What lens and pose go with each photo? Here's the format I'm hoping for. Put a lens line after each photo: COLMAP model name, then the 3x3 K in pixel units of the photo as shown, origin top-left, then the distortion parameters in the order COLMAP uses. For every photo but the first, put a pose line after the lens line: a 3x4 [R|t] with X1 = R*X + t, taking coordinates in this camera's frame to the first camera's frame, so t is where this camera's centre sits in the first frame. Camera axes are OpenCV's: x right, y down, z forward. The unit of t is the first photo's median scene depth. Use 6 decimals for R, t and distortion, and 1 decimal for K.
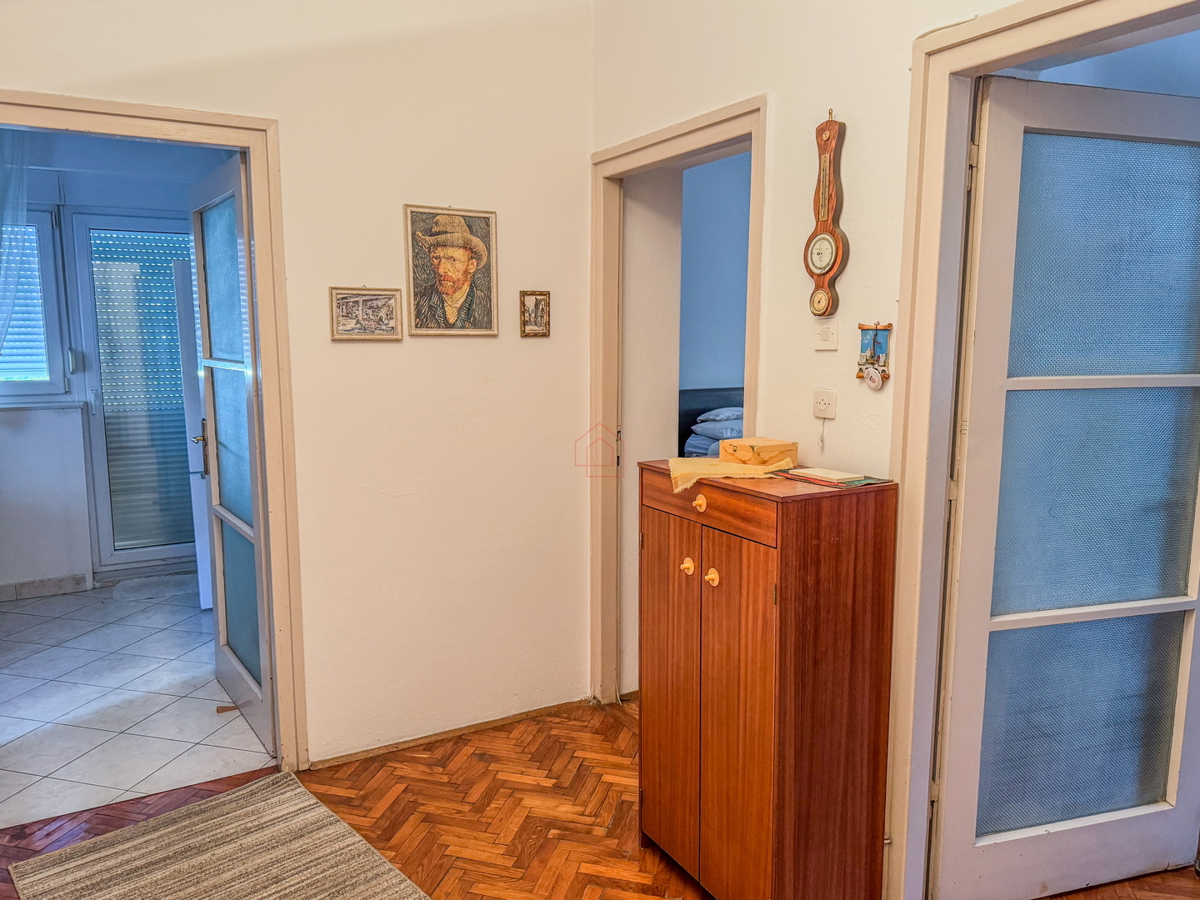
lens RADIAL K [[892.1, 0, 600.0], [0, 892.1, 450.0], [0, 0, 1]] dist [0.131162, -0.049549]
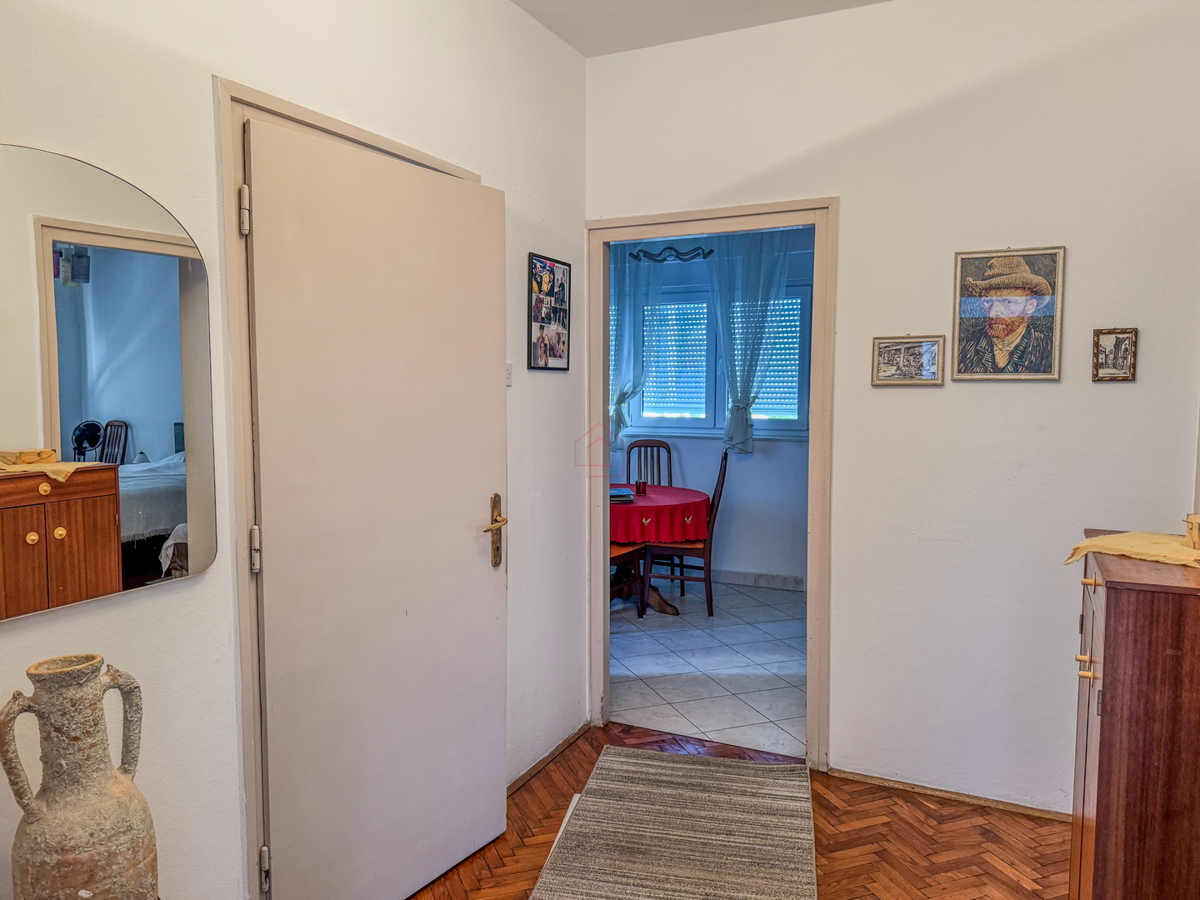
lens RADIAL K [[892.1, 0, 600.0], [0, 892.1, 450.0], [0, 0, 1]] dist [0.131162, -0.049549]
pose [[0.623364, 0.067644, -0.779000, 0.341556], [-0.103835, 0.994589, 0.003275, -0.013293], [0.775007, 0.078846, 0.627015, 0.068130]]
